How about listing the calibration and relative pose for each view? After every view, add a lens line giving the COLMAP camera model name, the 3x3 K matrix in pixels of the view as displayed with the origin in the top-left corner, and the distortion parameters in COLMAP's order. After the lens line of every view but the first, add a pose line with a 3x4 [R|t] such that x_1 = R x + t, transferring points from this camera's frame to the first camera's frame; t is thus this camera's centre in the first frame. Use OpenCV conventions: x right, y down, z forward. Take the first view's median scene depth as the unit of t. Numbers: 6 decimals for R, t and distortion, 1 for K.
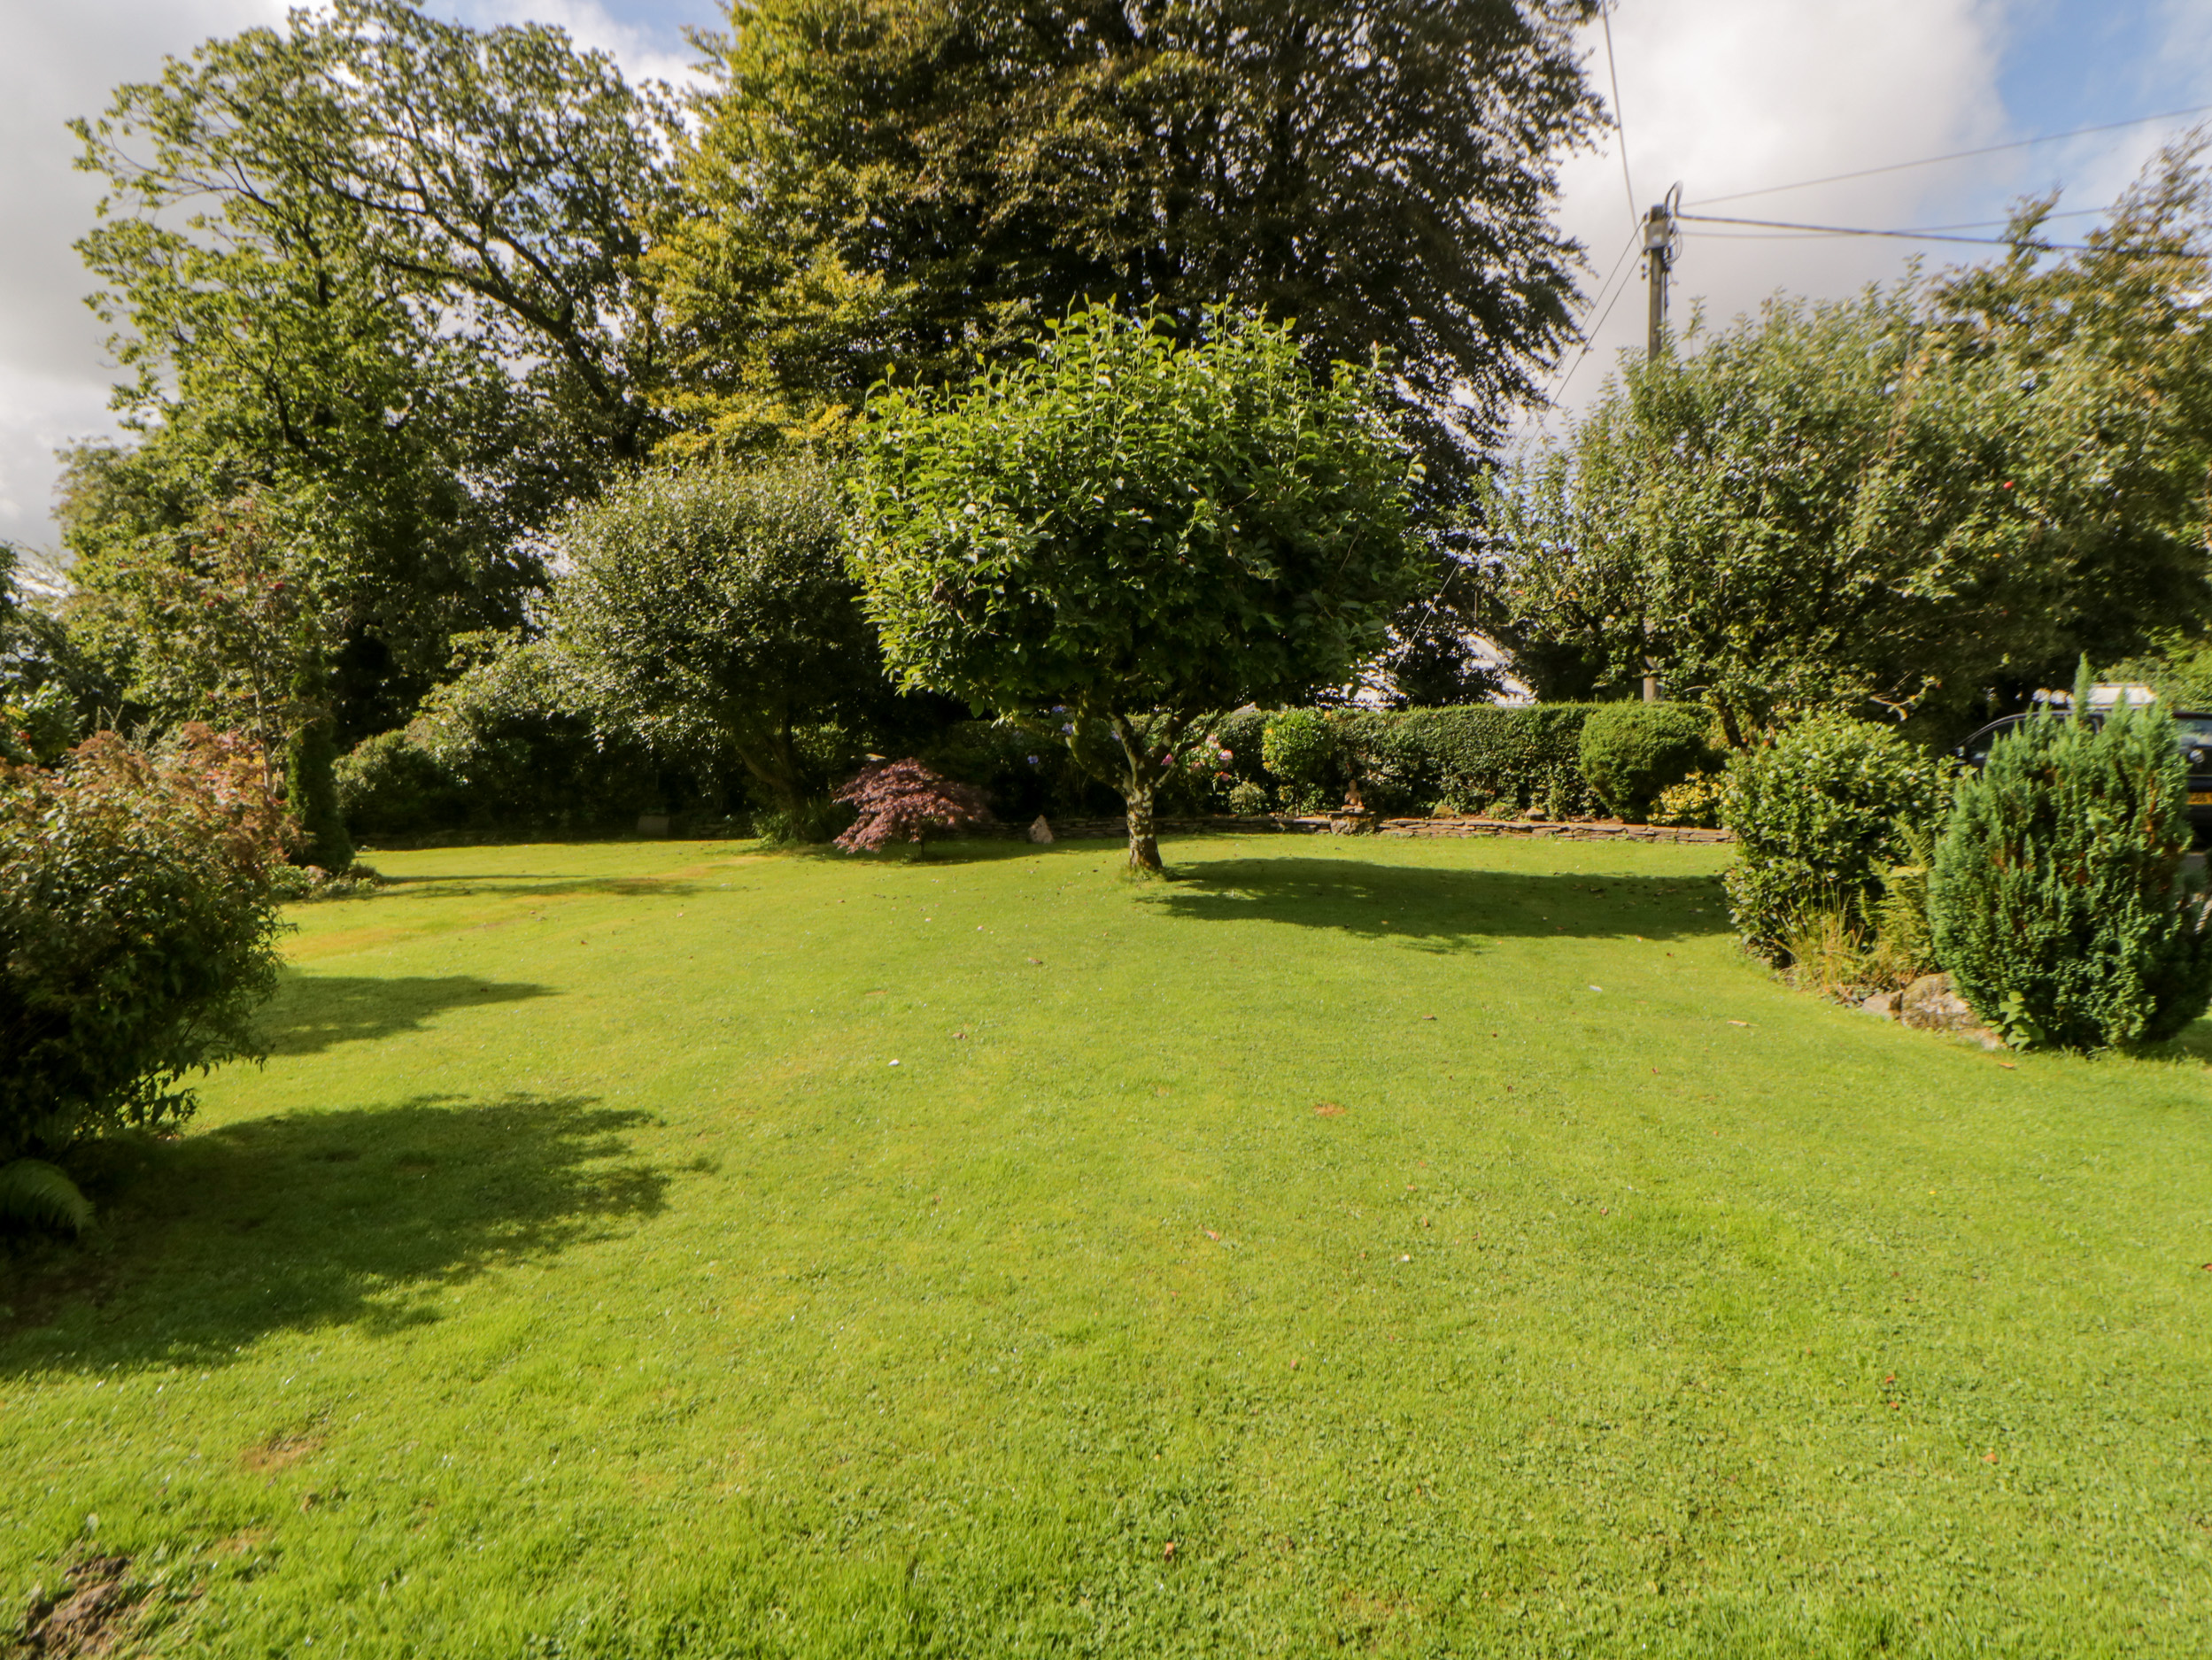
lens RADIAL K [[1141.6, 0, 1111.3], [0, 1141.6, 766.2], [0, 0, 1]] dist [0.004656, -0.016530]
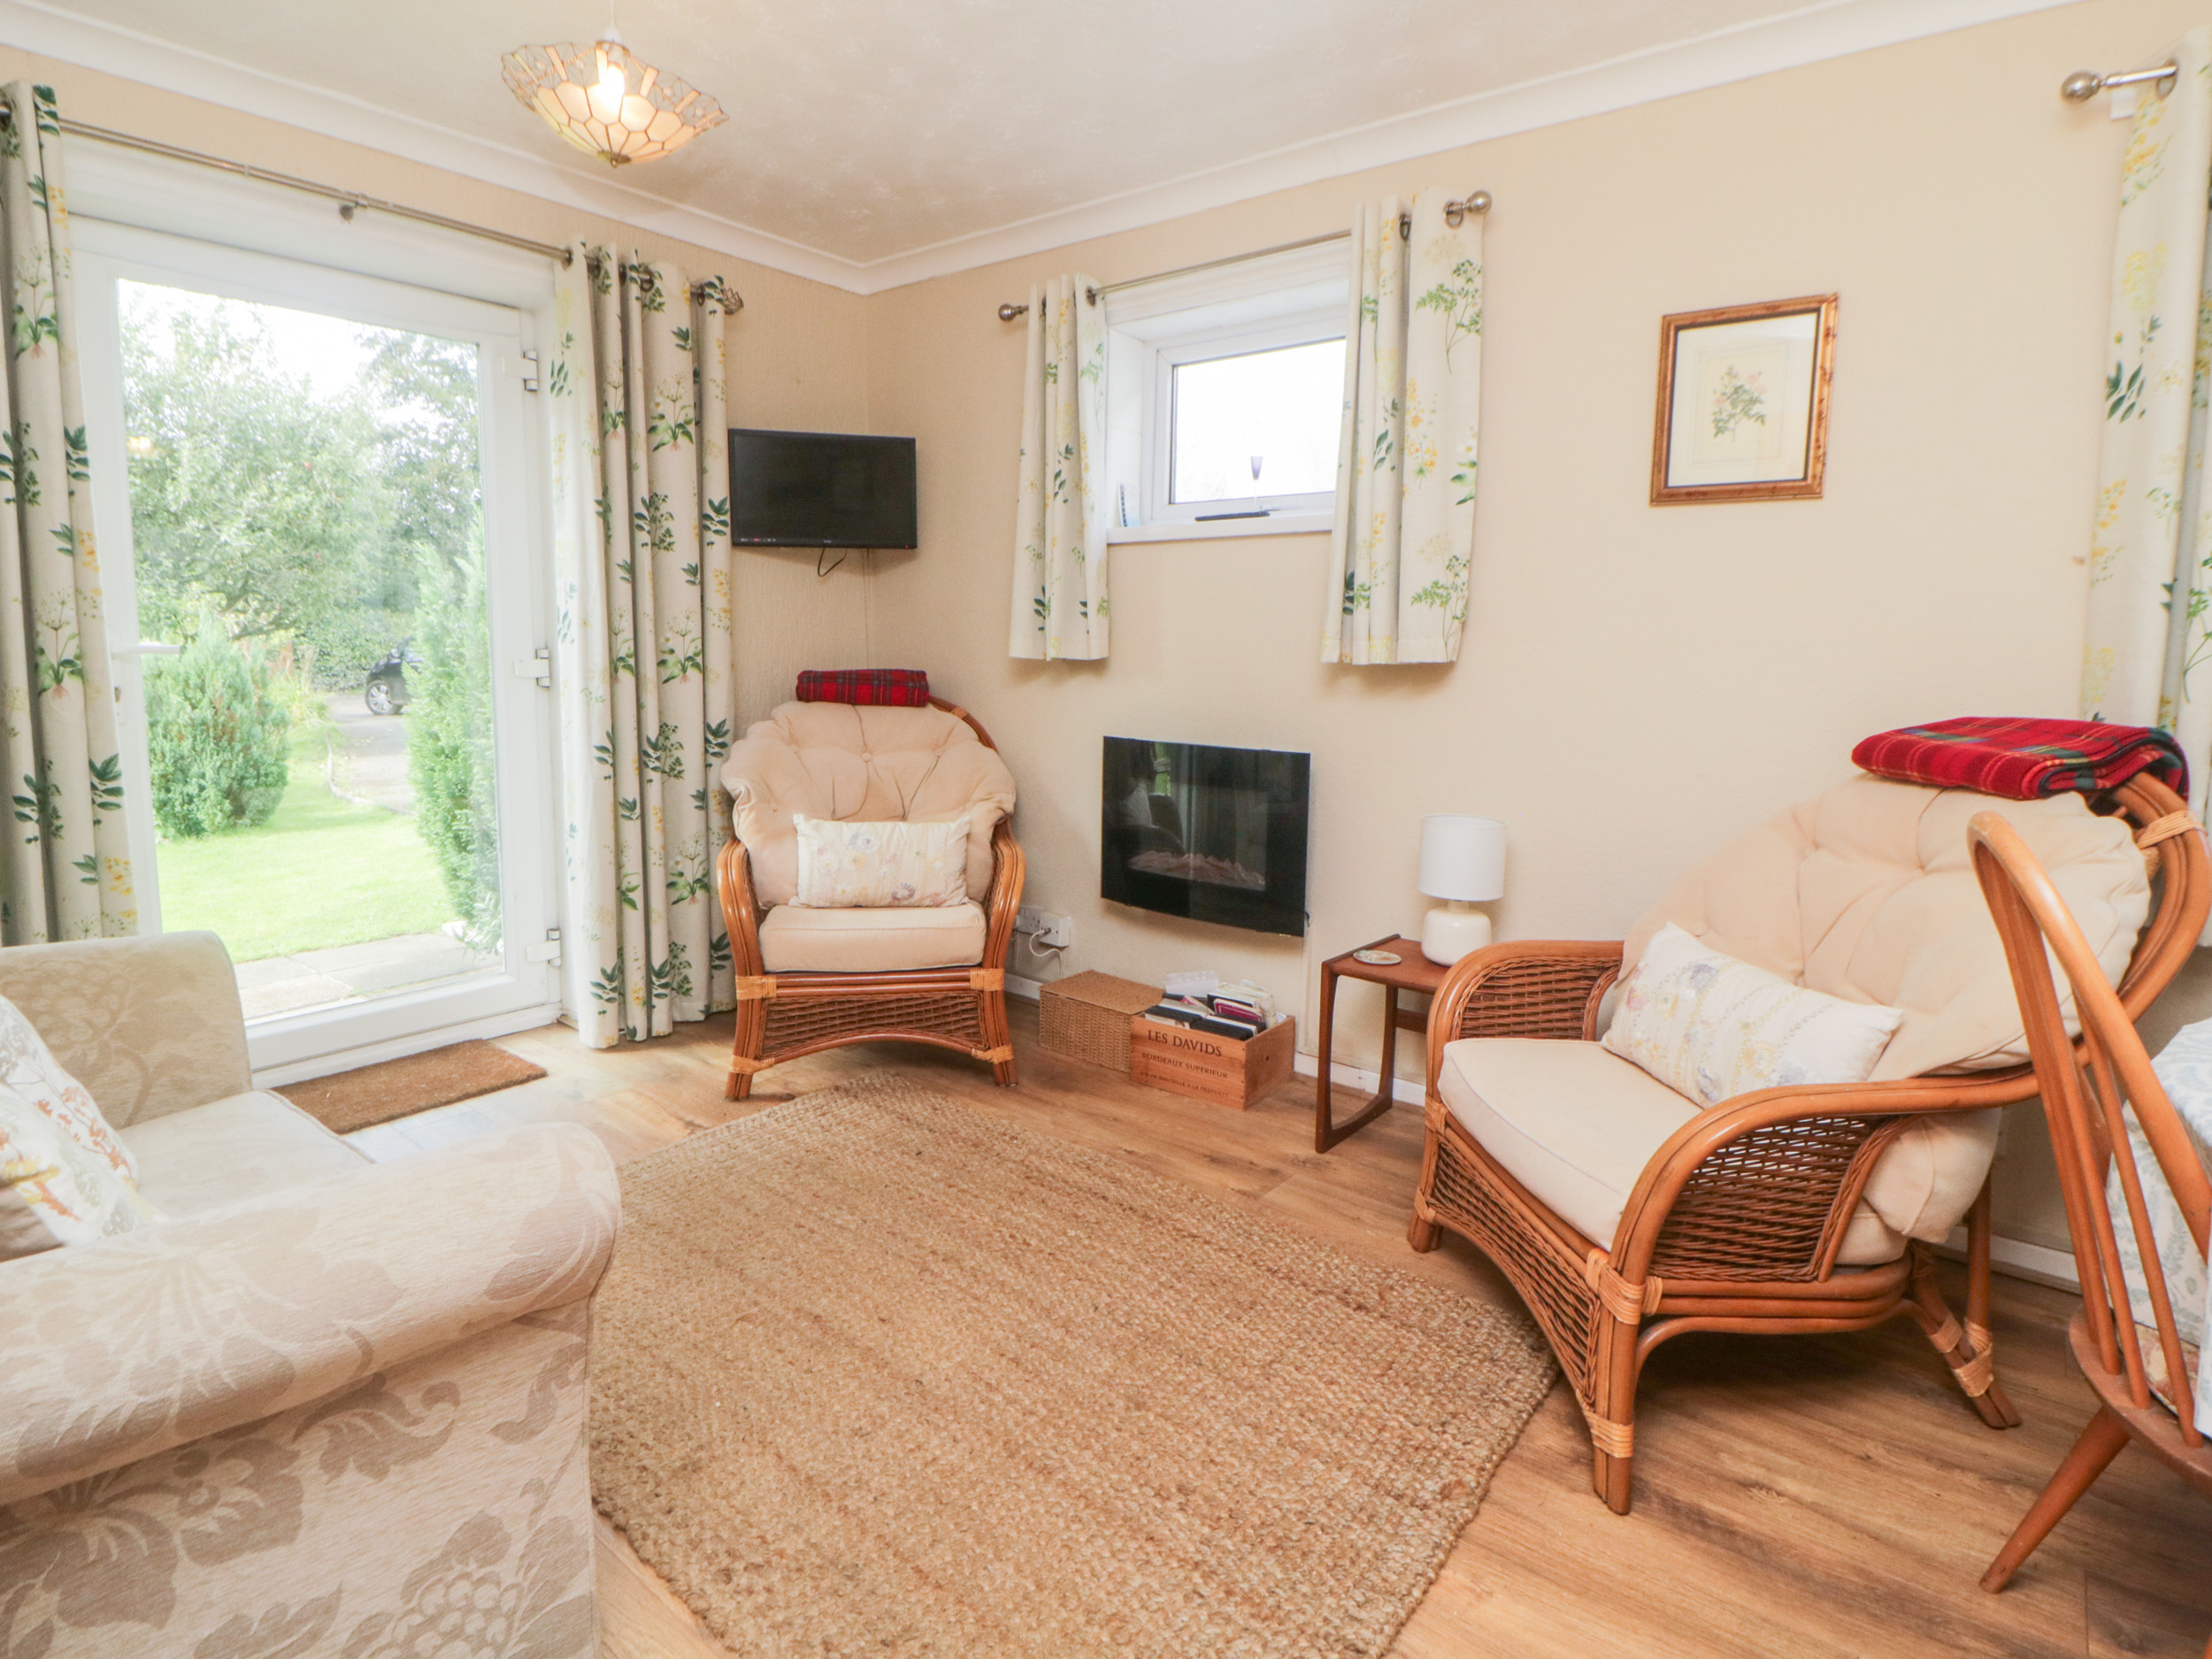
lens RADIAL K [[1162.2, 0, 1113.7], [0, 1162.2, 761.4], [0, 0, 1]] dist [0.005242, -0.016146]
pose [[0.508848, -0.080356, 0.857098, 0.022927], [0.006445, 0.995962, 0.089549, -0.003423], [-0.860832, -0.040043, 0.507311, -0.335754]]
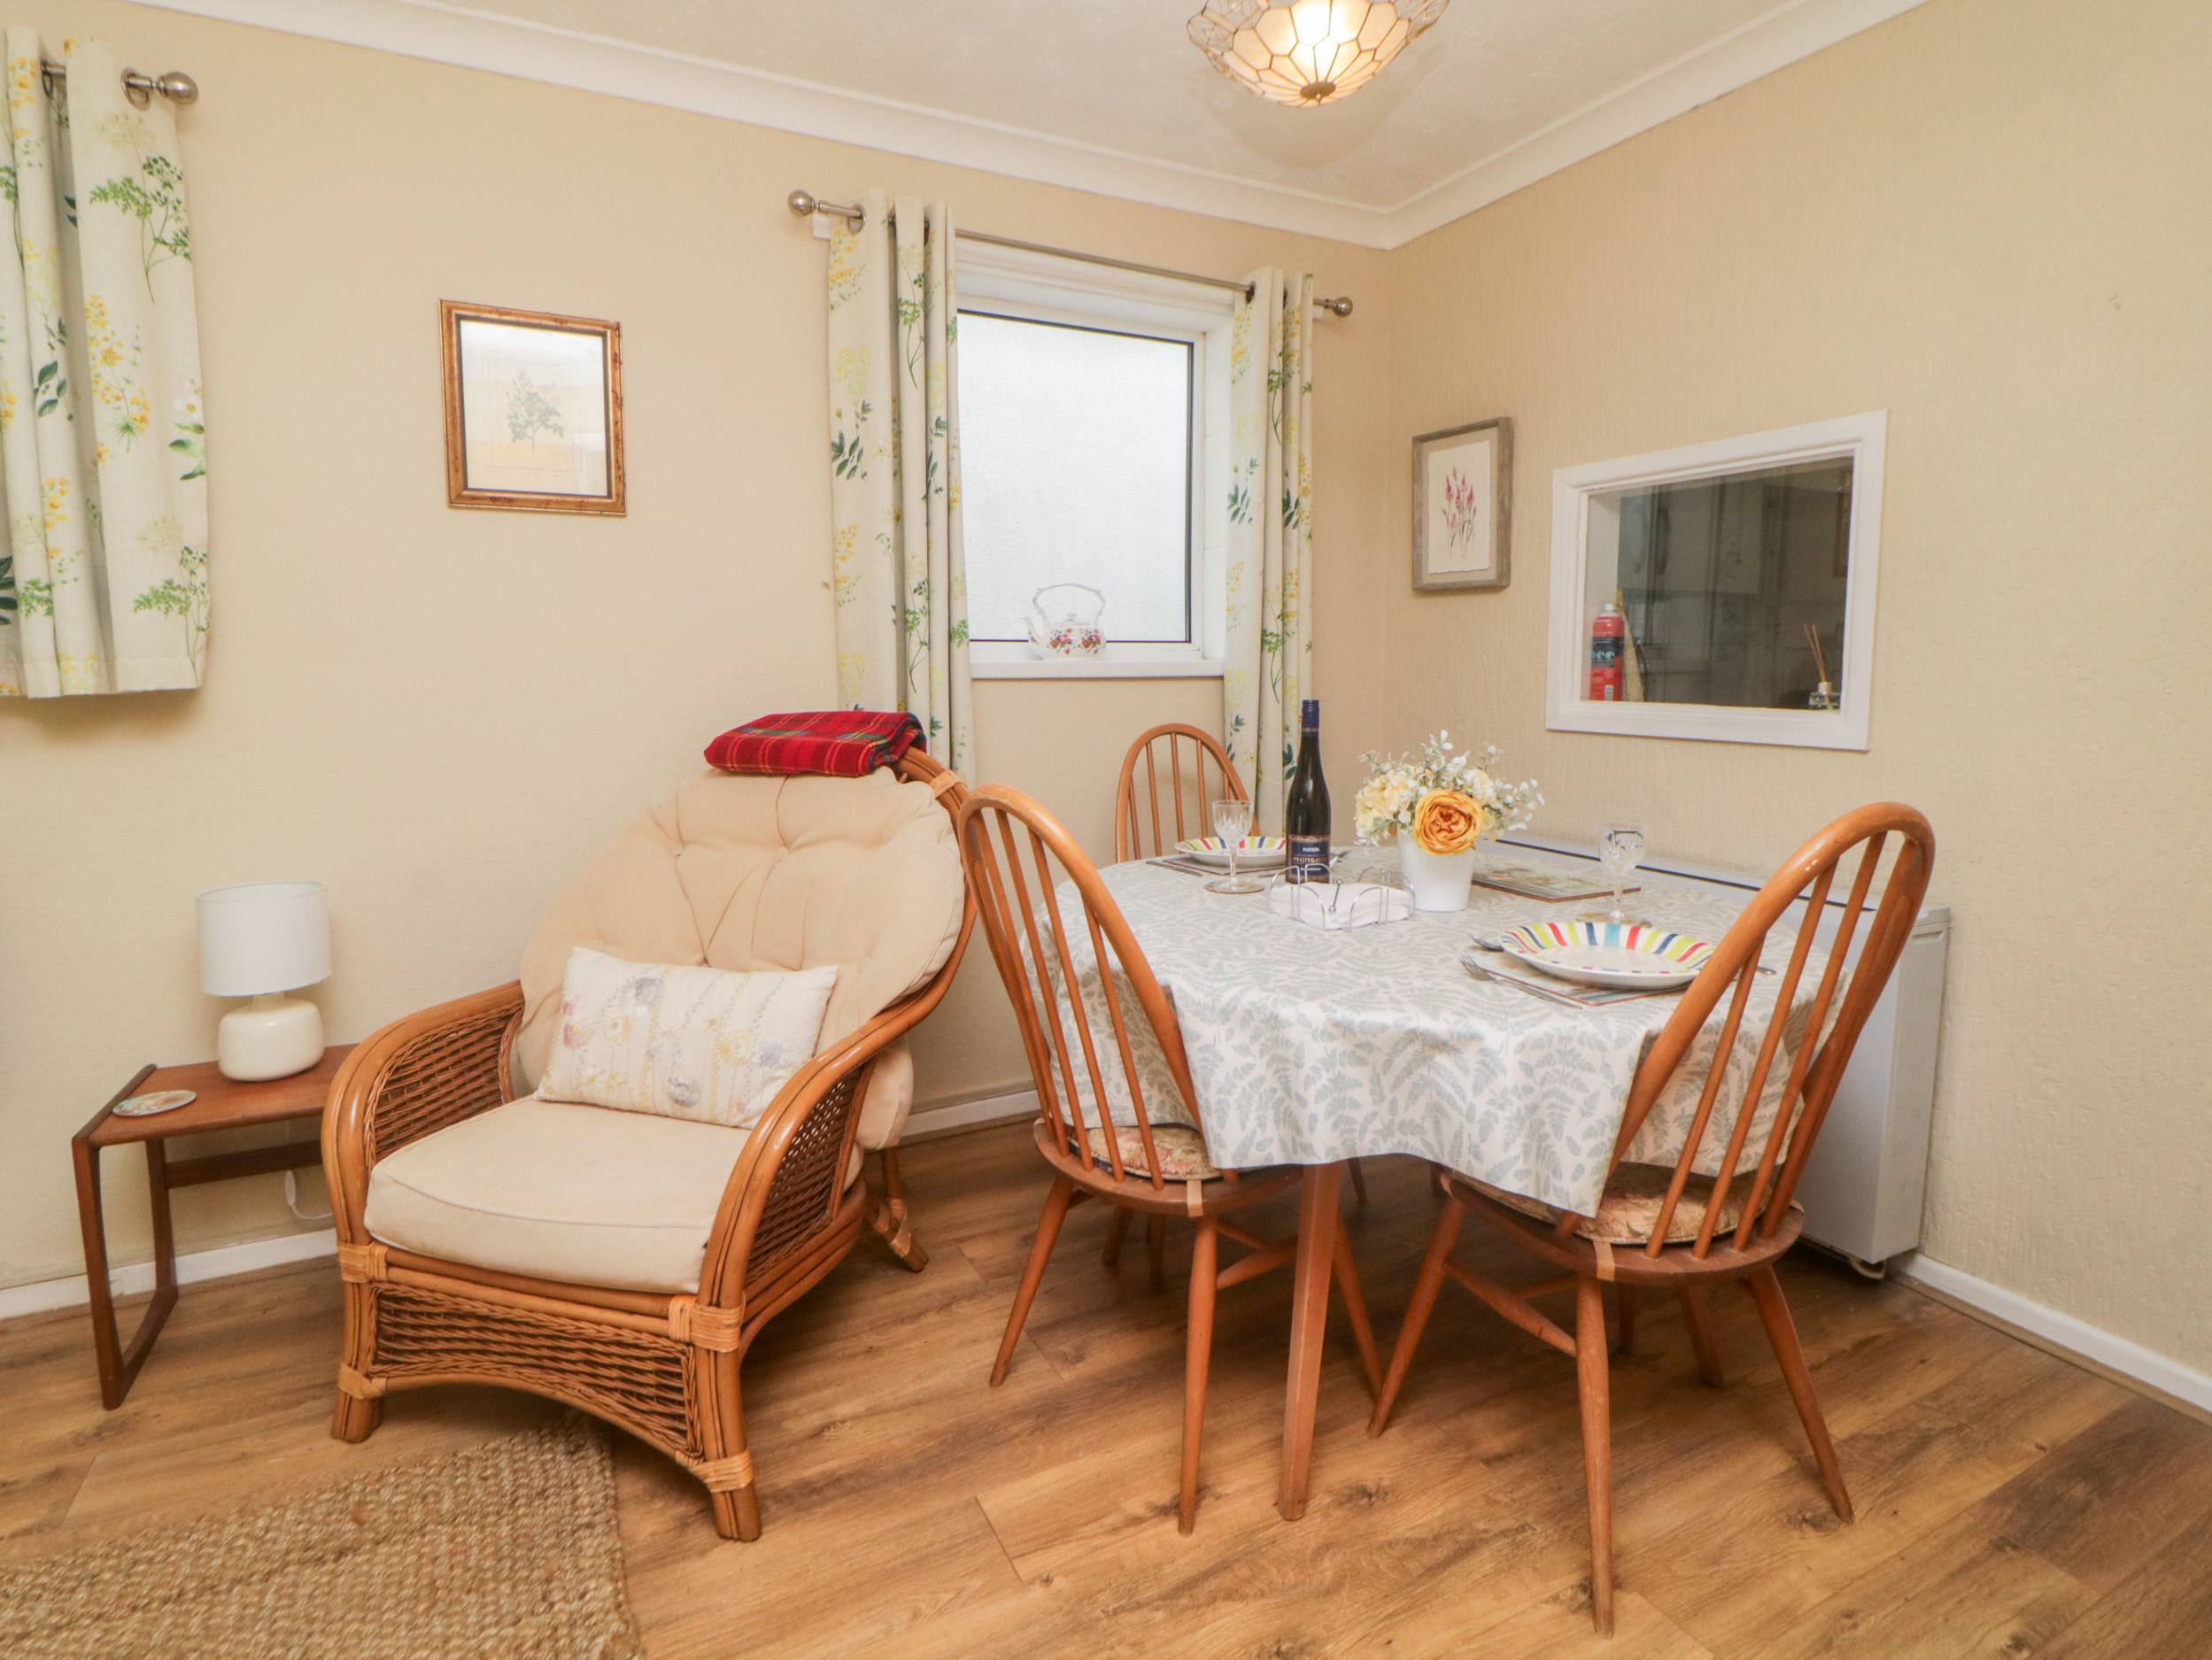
lens RADIAL K [[1143.1, 0, 1111.4], [0, 1143.1, 760.3], [0, 0, 1]] dist [-0.001188, -0.011529]
pose [[-0.581038, -0.068814, 0.810962, 0.034513], [0.028573, 0.994080, 0.104825, -0.004755], [-0.813375, 0.084079, -0.575632, -0.298067]]
